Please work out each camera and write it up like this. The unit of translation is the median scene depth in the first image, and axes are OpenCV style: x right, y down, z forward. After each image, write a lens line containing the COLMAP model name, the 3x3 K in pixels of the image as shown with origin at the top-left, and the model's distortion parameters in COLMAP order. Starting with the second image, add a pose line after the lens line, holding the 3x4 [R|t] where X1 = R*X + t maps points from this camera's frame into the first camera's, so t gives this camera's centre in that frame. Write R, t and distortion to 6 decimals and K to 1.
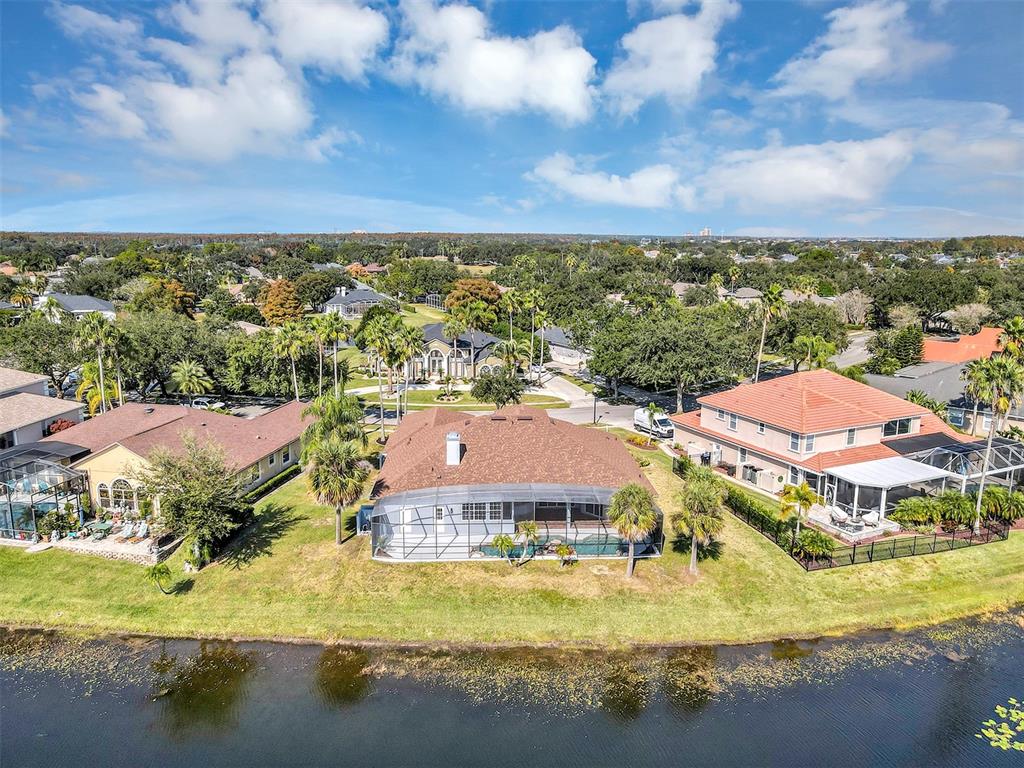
lens RADIAL K [[748.7, 0, 507.7], [0, 748.7, 401.3], [0, 0, 1]] dist [0.013821, 0.006366]
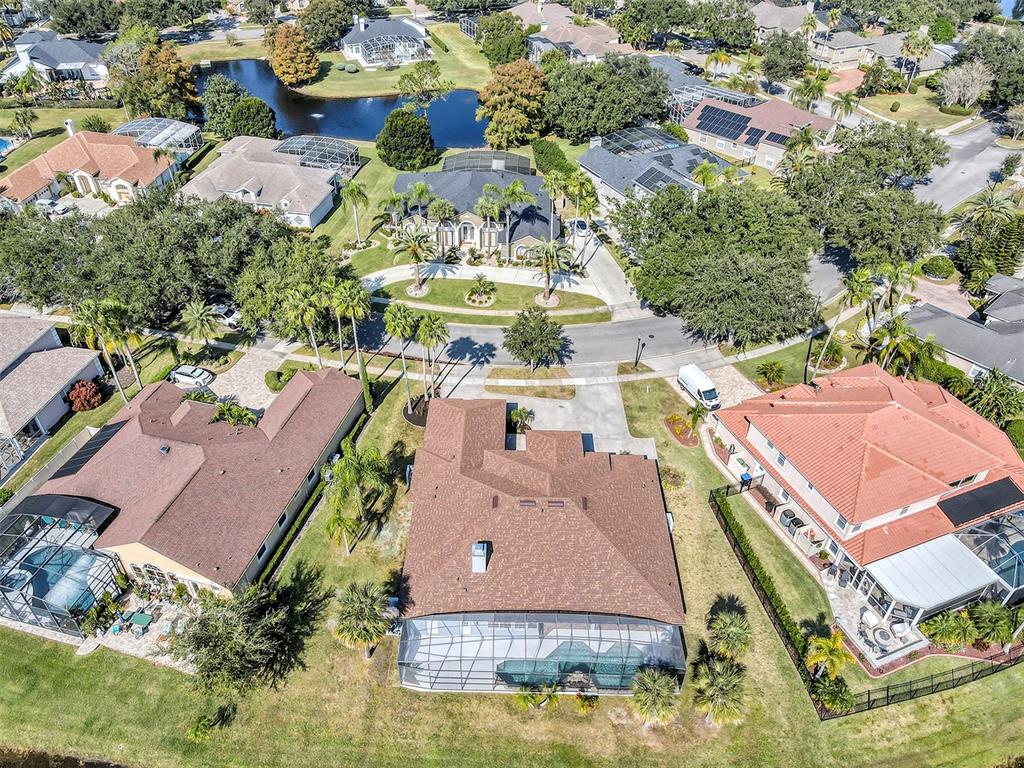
lens RADIAL K [[748.7, 0, 509.0], [0, 748.7, 387.2], [0, 0, 1]] dist [0.013821, 0.006366]
pose [[0.998352, 0.039020, -0.042090, -0.001753], [-0.016483, 0.897379, 0.440953, -0.579351], [0.054976, -0.439533, 0.896543, 0.233522]]
